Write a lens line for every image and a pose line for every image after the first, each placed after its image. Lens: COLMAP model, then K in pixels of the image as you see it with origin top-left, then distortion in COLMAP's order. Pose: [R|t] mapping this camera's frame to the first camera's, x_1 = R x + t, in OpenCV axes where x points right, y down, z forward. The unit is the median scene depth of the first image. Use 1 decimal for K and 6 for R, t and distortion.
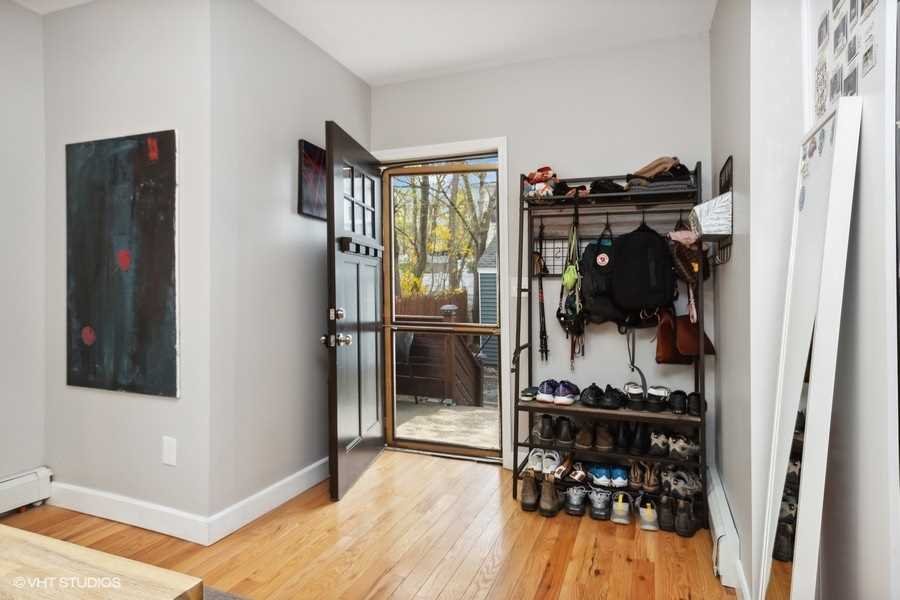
lens RADIAL K [[488.6, 0, 449.9], [0, 488.6, 280.5], [0, 0, 1]] dist [0.038524, -0.058664]
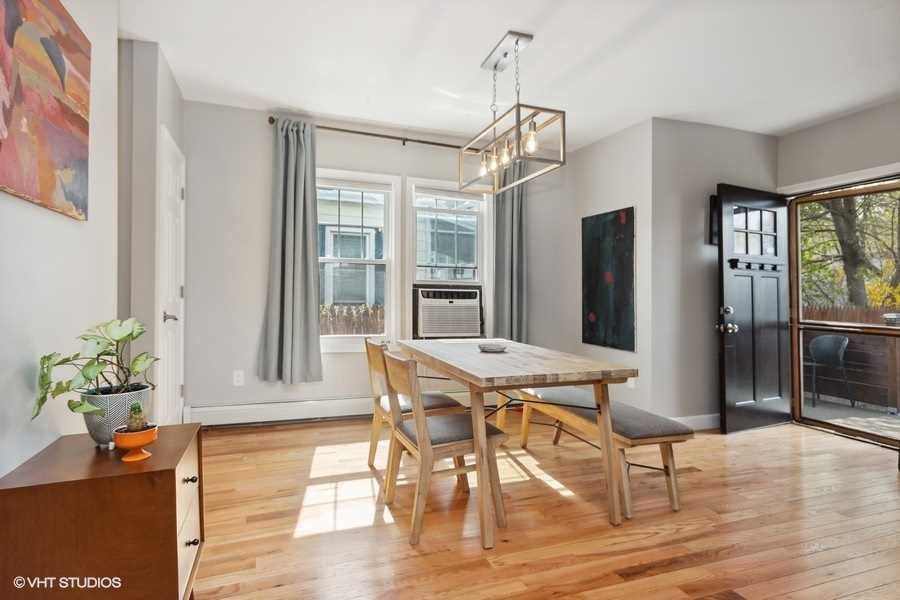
lens RADIAL K [[473.4, 0, 454.7], [0, 473.4, 287.0], [0, 0, 1]] dist [-0.002383, 0.010925]
pose [[0.624124, -0.006157, -0.781301, 0.353718], [-0.004019, 0.999930, -0.011091, 0.016941], [0.781315, 0.010062, 0.624056, -0.547529]]
